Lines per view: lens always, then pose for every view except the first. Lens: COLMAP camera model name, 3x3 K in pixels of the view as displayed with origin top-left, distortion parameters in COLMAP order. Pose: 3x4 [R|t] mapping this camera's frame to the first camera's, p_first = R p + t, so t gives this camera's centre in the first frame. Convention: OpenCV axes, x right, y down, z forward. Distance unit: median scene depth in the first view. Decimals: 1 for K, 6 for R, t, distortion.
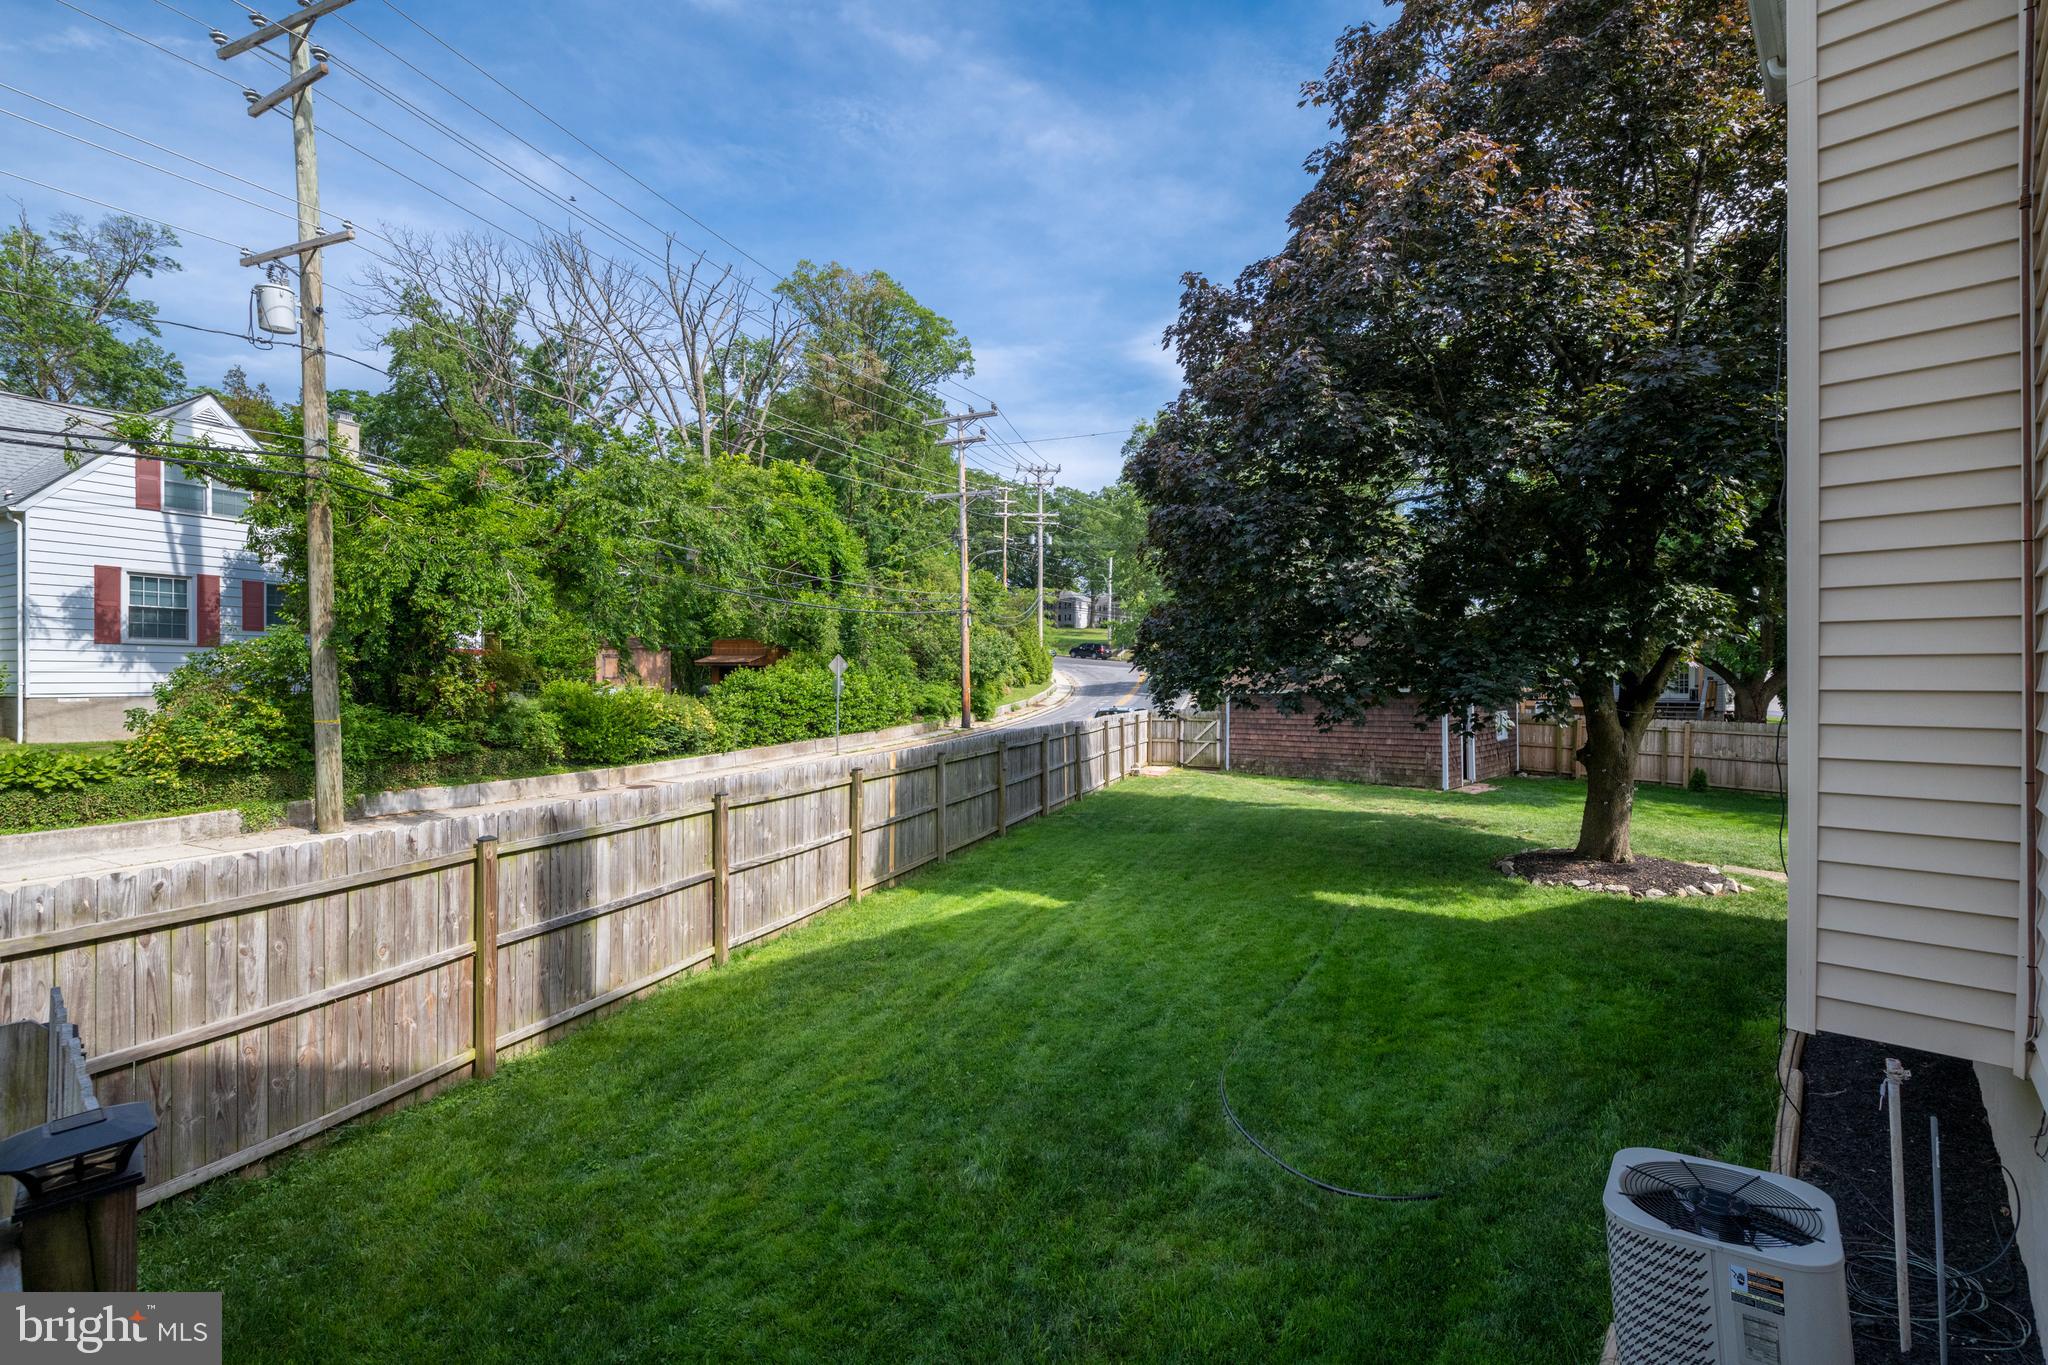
lens RADIAL K [[890.9, 0, 1023.5], [0, 890.9, 675.2], [0, 0, 1]] dist [0.002312, -0.008698]
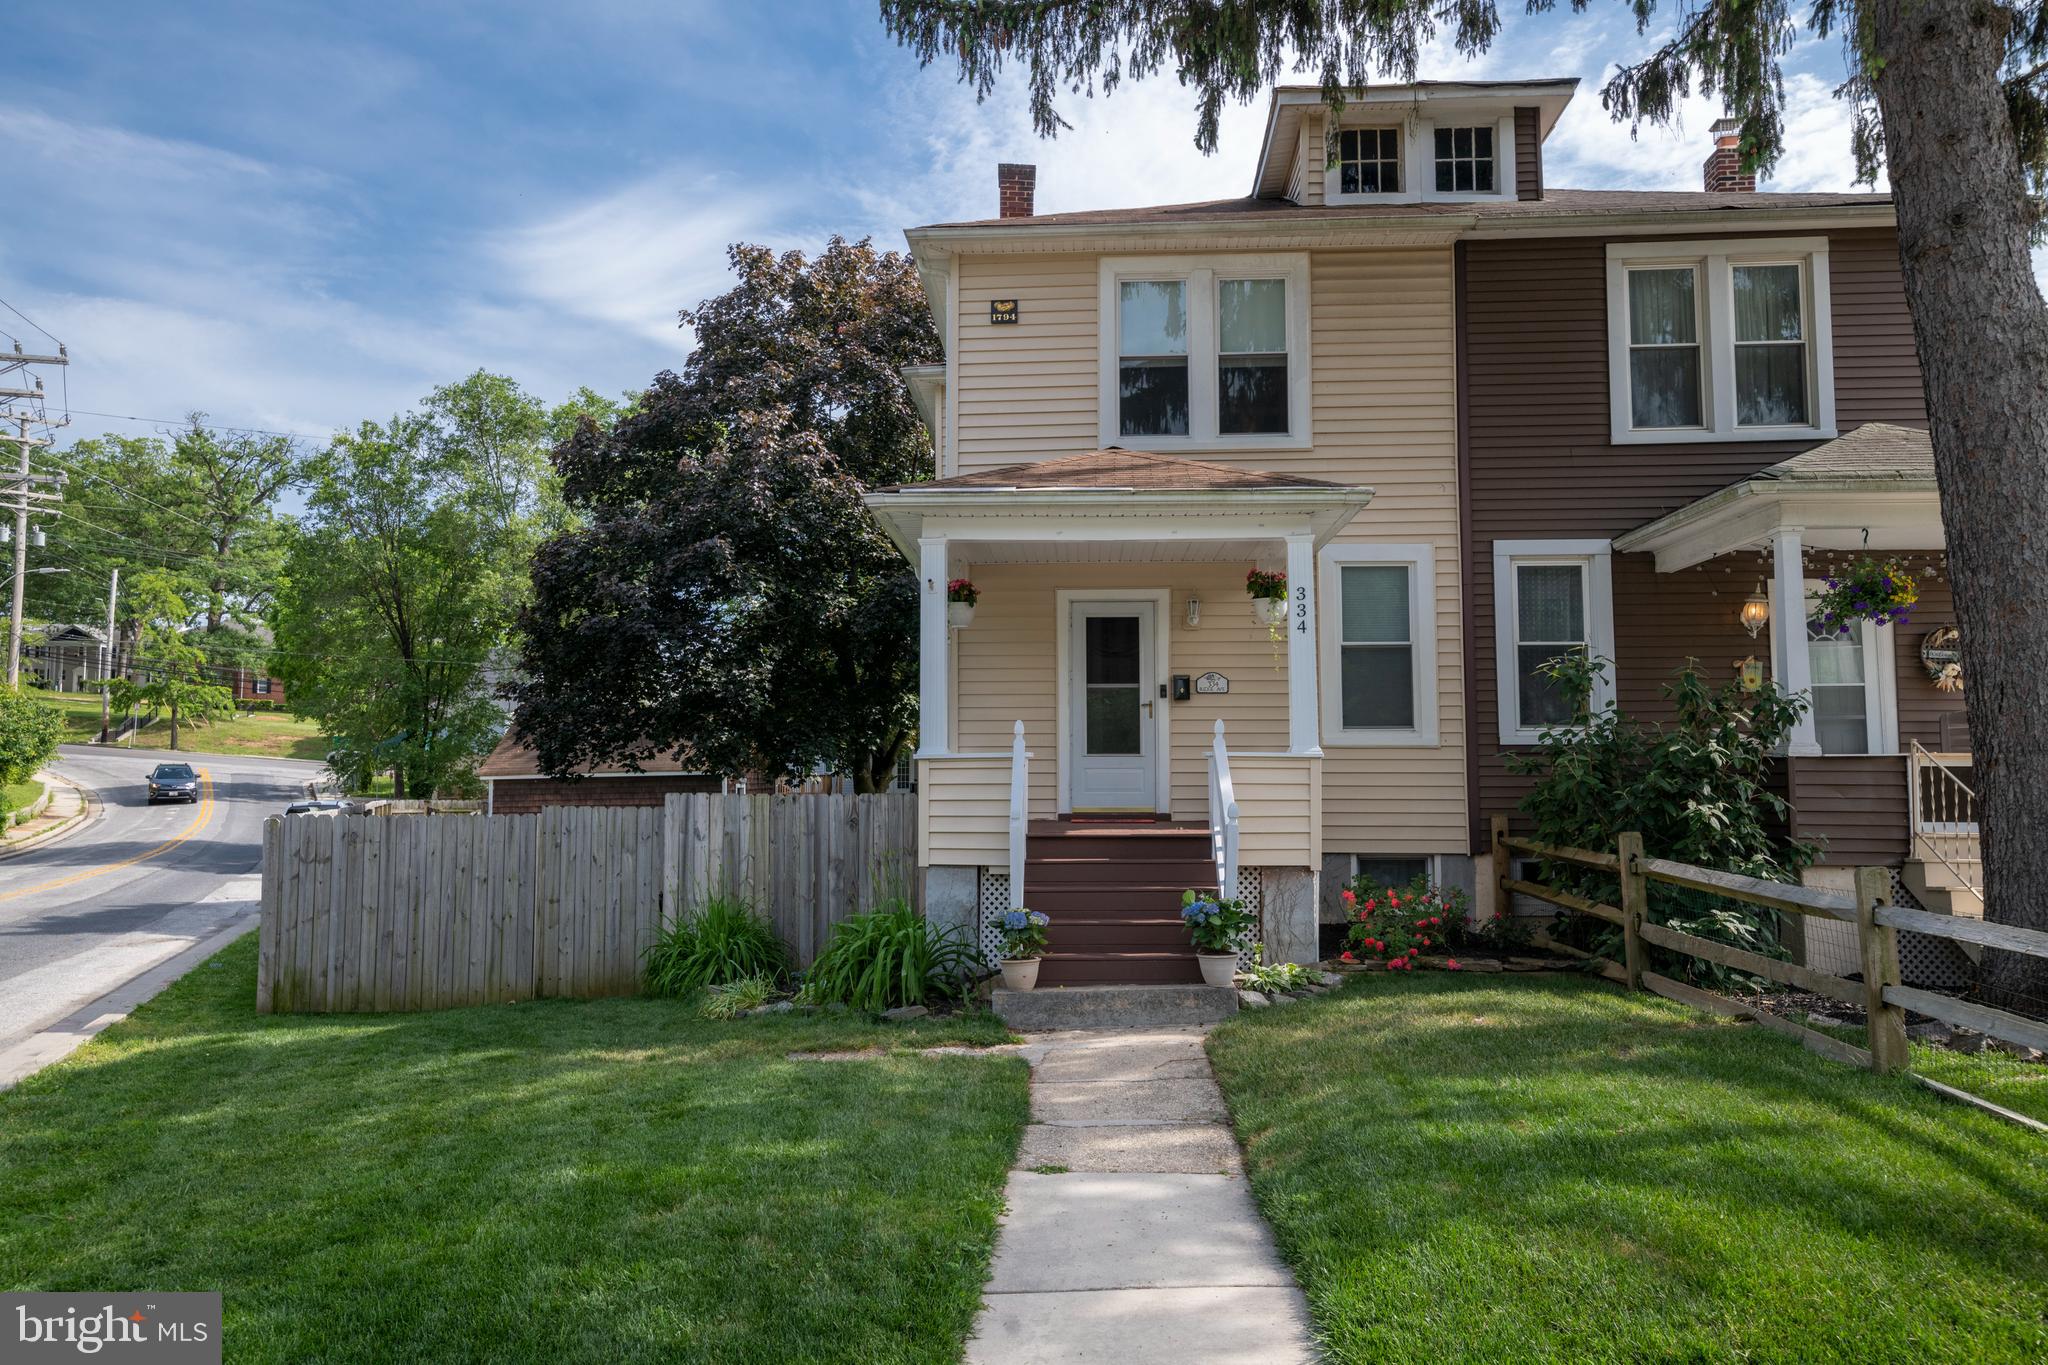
lens RADIAL K [[1397.1, 0, 1019.3], [0, 1397.1, 682.0], [0, 0, 1]] dist [0.025499, 0.000160]
pose [[0.755943, 0.048761, 0.652818, -0.371719], [-0.003386, 0.997500, -0.070586, 0.027019], [-0.654628, 0.051149, 0.754219, -0.509166]]
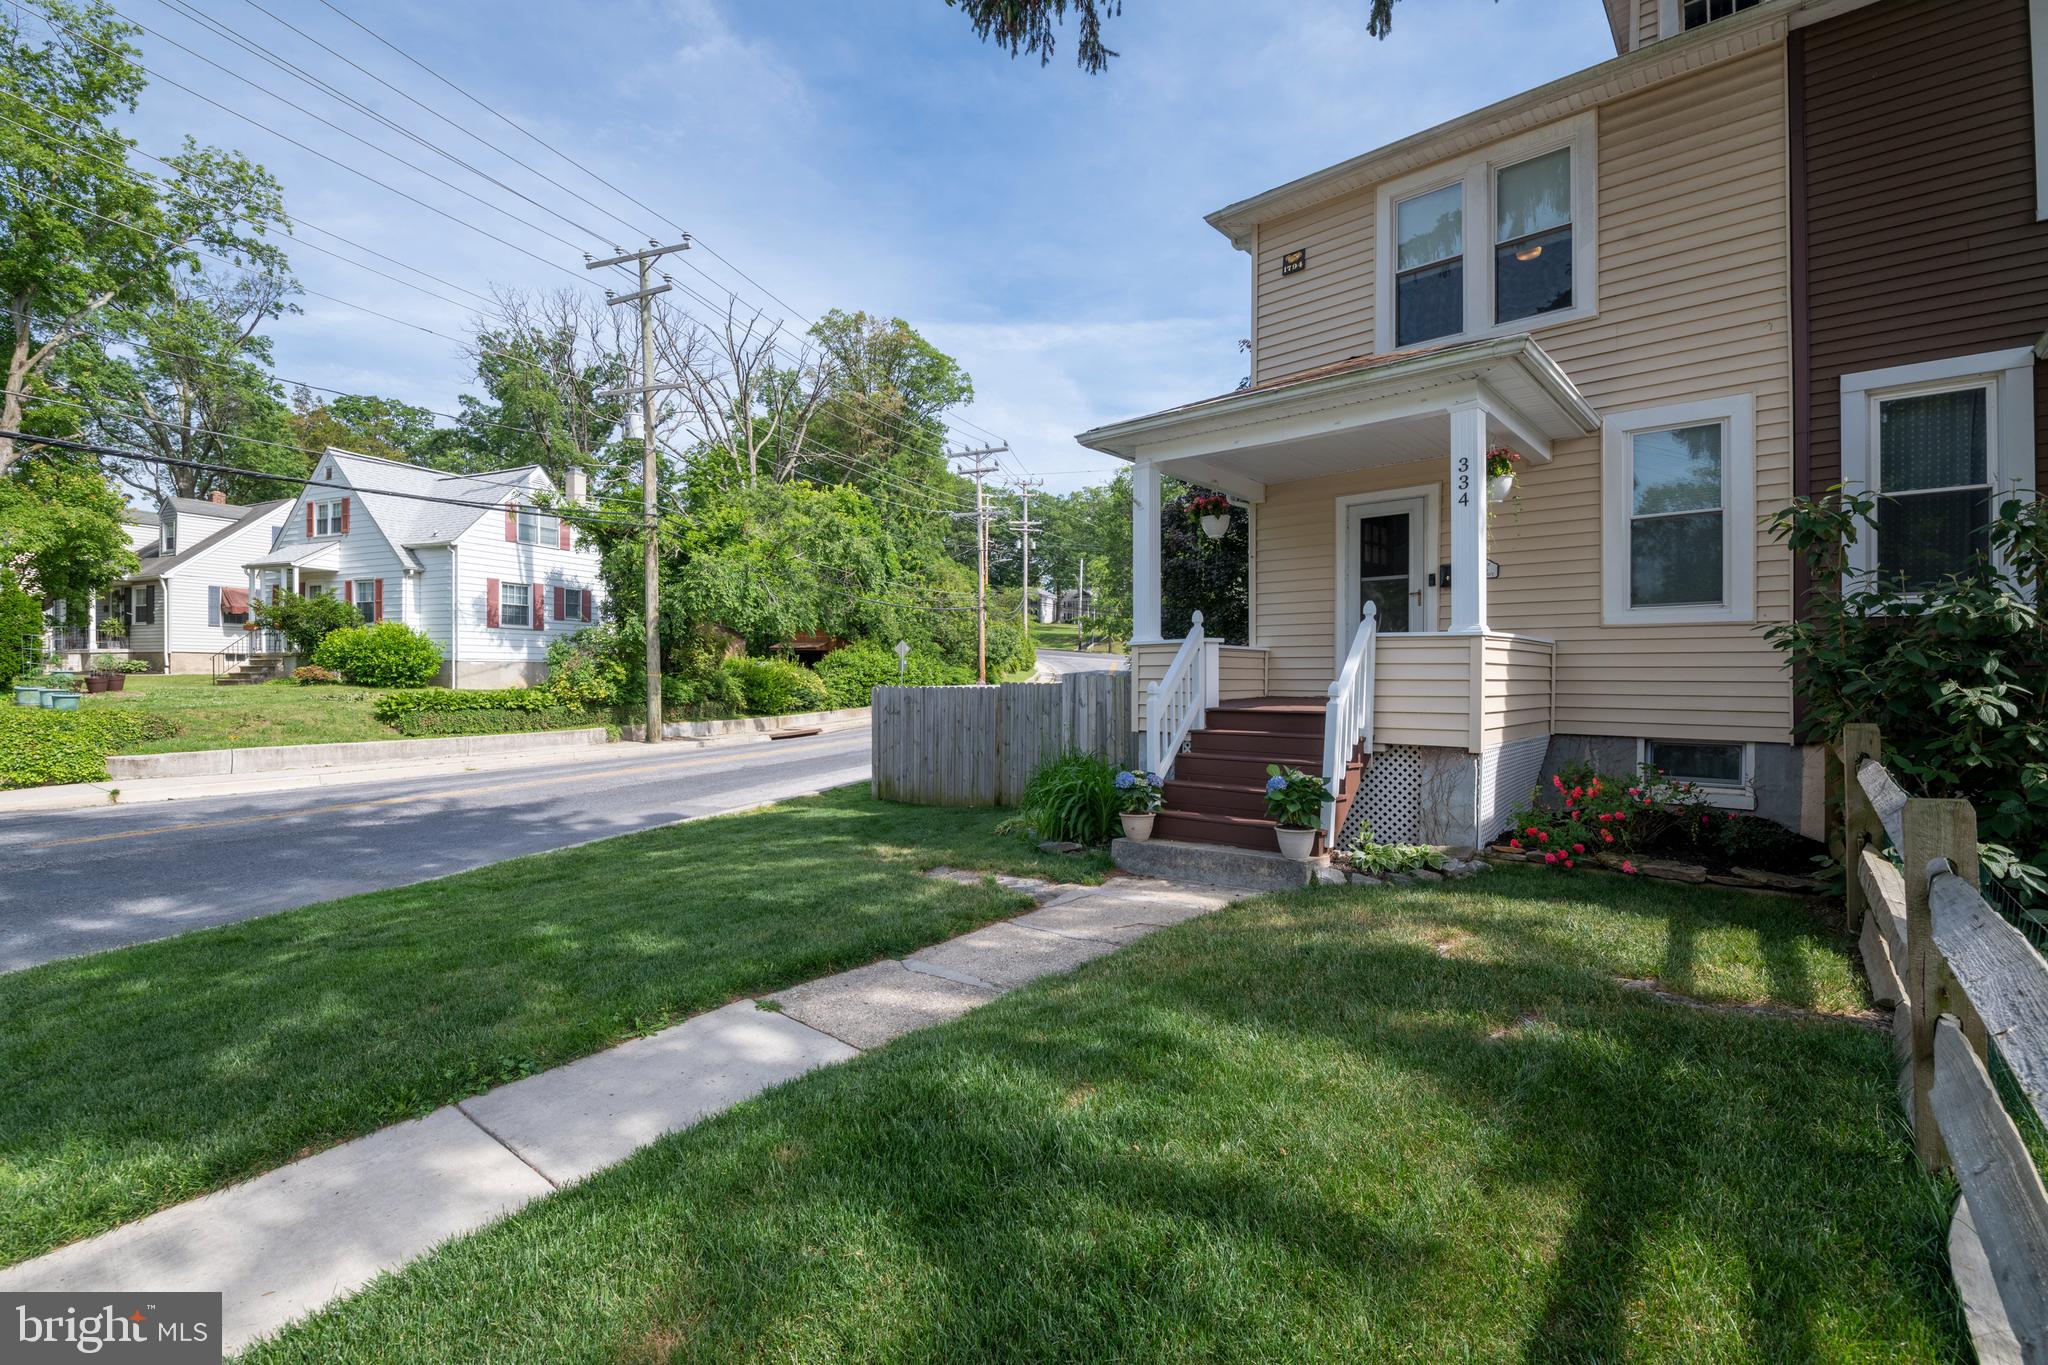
lens RADIAL K [[870.9, 0, 1024.0], [0, 870.9, 682.5], [0, 0, 1]] dist [-0.012008, -0.004616]
pose [[0.999039, 0.001178, 0.043820, -0.133129], [-0.001854, 0.999880, 0.015381, 0.030027], [-0.043797, -0.015448, 0.998921, -0.489545]]
